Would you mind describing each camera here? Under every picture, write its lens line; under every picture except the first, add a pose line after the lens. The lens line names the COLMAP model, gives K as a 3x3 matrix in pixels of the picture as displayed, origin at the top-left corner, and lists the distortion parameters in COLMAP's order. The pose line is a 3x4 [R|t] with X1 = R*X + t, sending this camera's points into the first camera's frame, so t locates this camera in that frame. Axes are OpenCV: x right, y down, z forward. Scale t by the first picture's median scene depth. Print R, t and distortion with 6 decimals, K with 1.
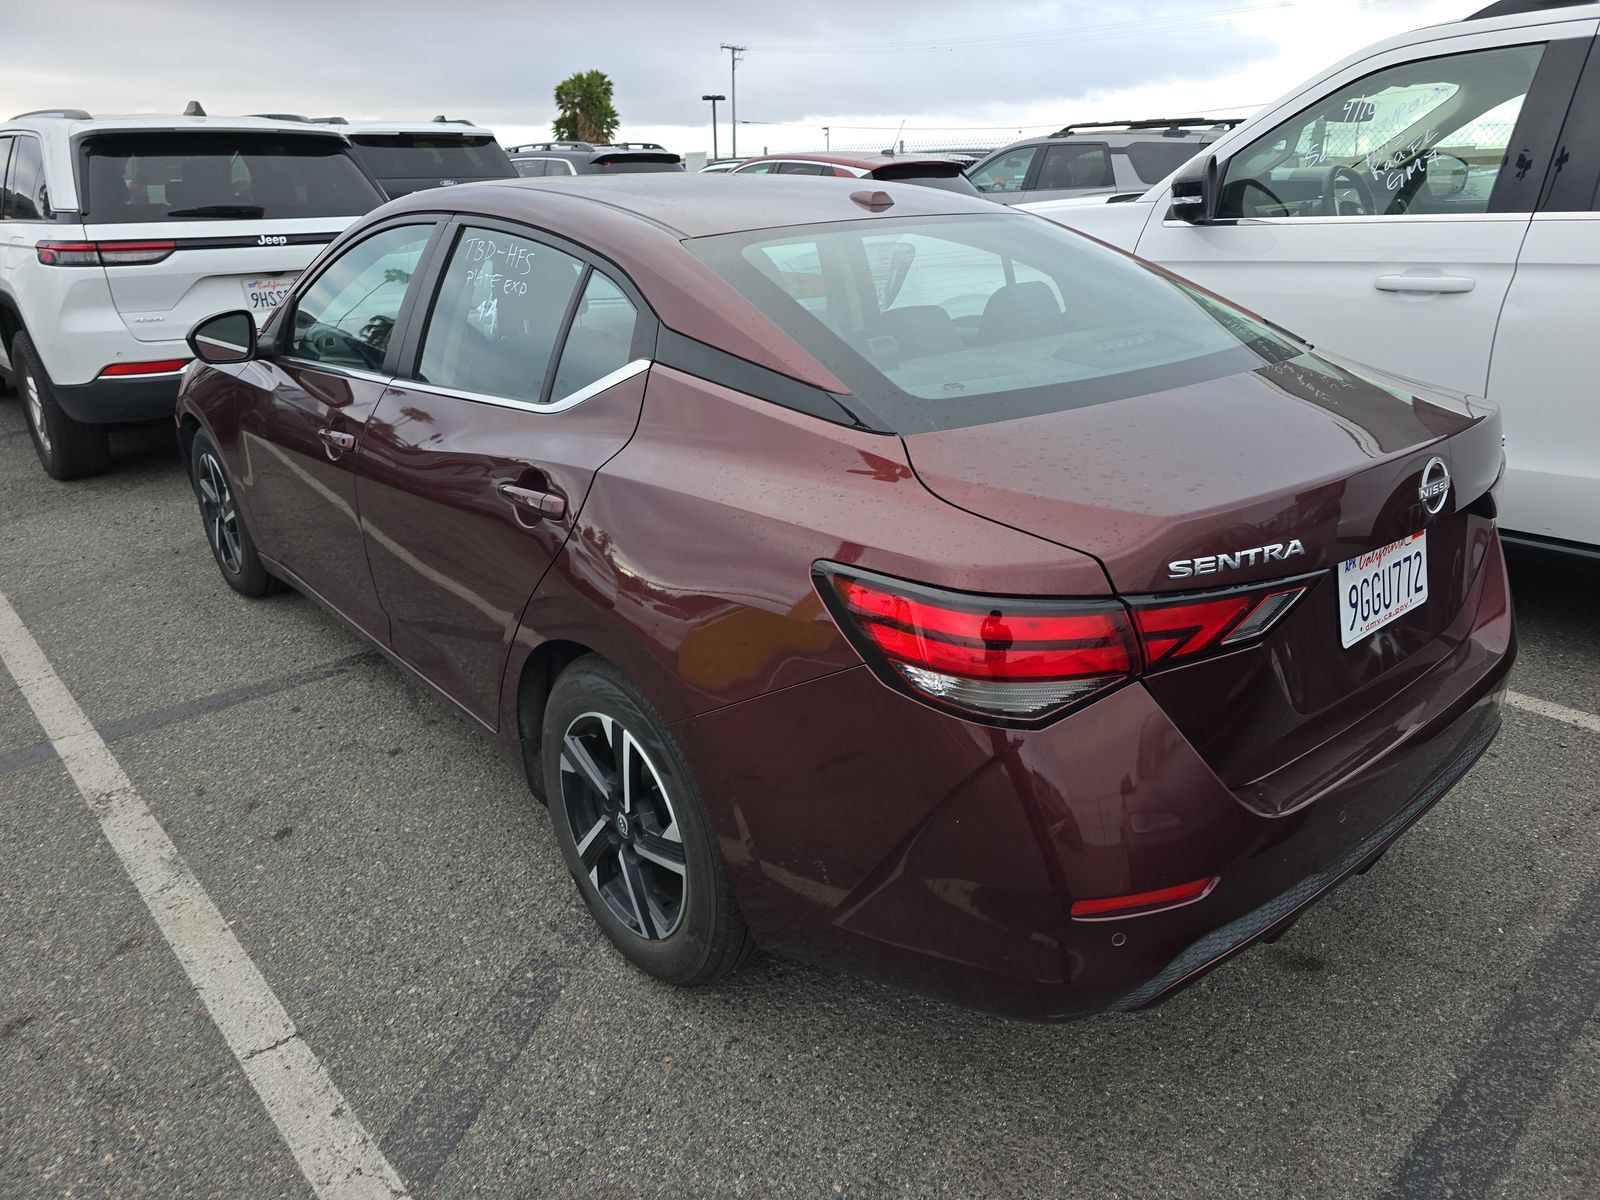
lens RADIAL K [[1084.6, 0, 800.0], [0, 1084.6, 600.0], [0, 0, 1]] dist [0.048300, -0.062221]
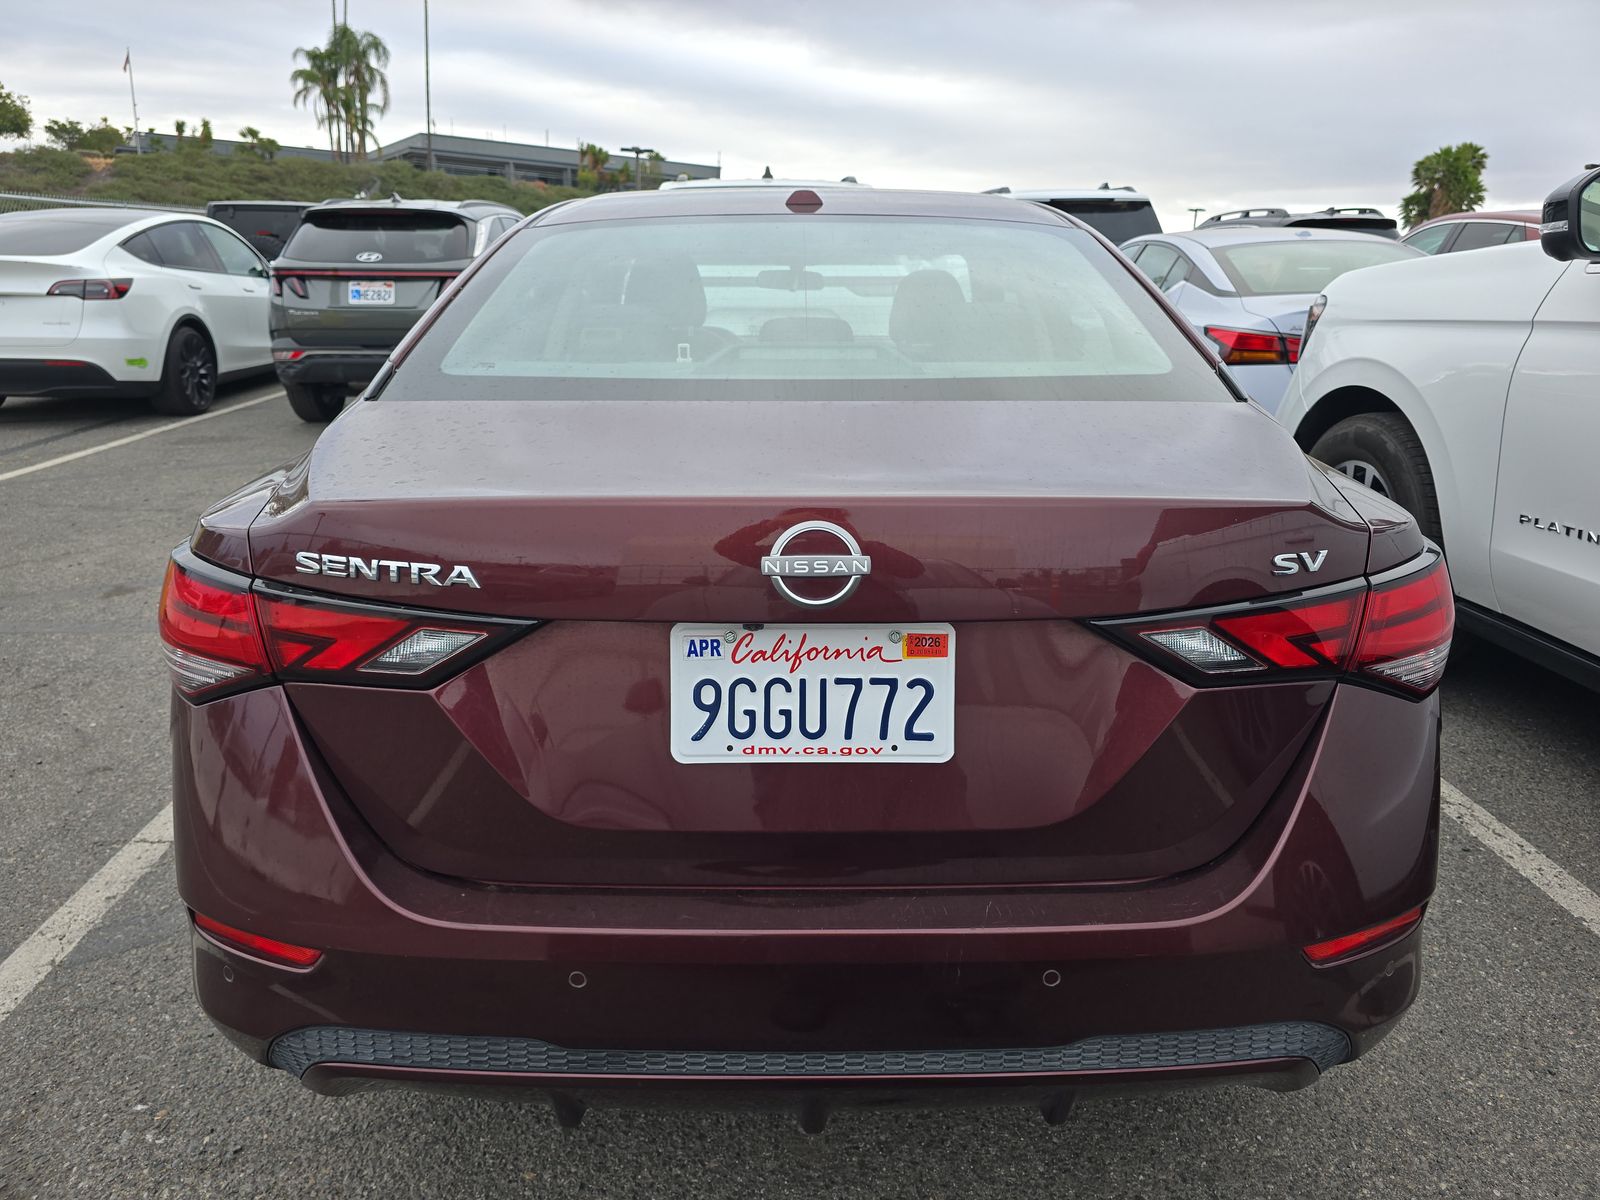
lens RADIAL K [[1084.6, 0, 800.0], [0, 1084.6, 600.0], [0, 0, 1]] dist [0.048300, -0.062221]
pose [[0.759056, 0.204083, -0.618210, 0.165133], [-0.244743, 0.969392, 0.019512, -0.015560], [0.603270, 0.136492, 0.785771, 0.080006]]
